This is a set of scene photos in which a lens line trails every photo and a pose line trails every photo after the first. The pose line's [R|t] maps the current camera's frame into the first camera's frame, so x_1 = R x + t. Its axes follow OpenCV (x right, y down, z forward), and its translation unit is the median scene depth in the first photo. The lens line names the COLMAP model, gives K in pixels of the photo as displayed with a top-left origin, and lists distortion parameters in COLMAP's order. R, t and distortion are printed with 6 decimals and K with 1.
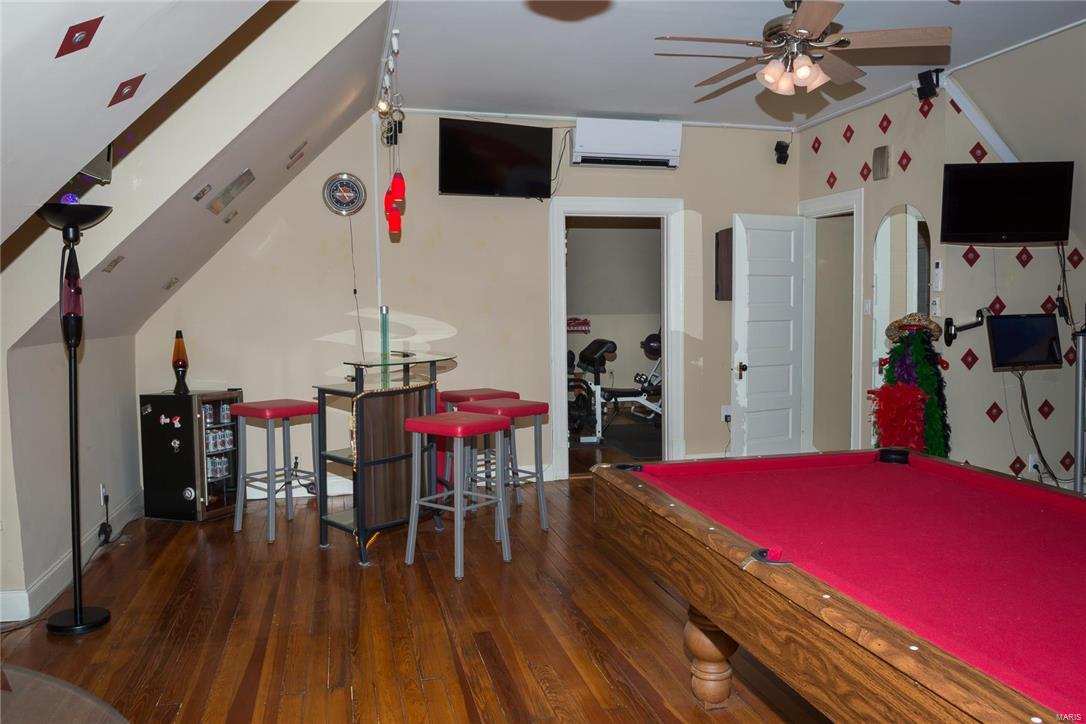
lens RADIAL K [[837.4, 0, 545.8], [0, 837.4, 349.4], [0, 0, 1]] dist [0.012211, -0.000756]
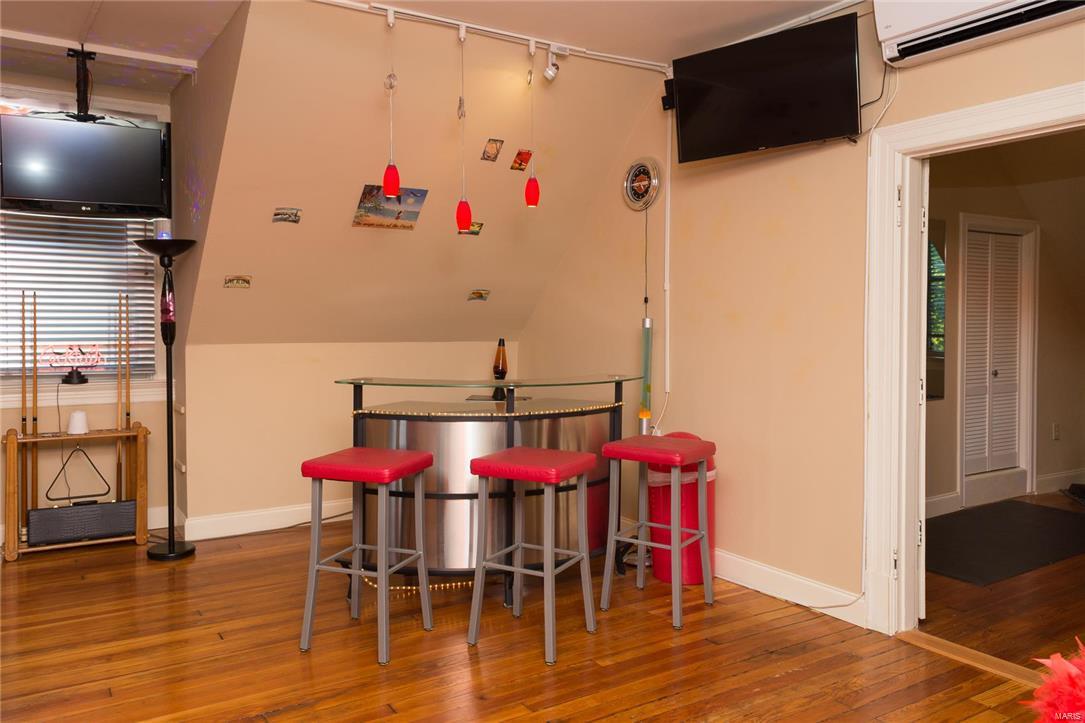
lens RADIAL K [[836.6, 0, 545.3], [0, 836.6, 348.9], [0, 0, 1]] dist [0.012211, -0.000756]
pose [[0.342709, 0.045951, -0.938317, 0.524505], [-0.056105, 0.998021, 0.028384, -0.040346], [0.937765, 0.042917, 0.344609, 0.649673]]
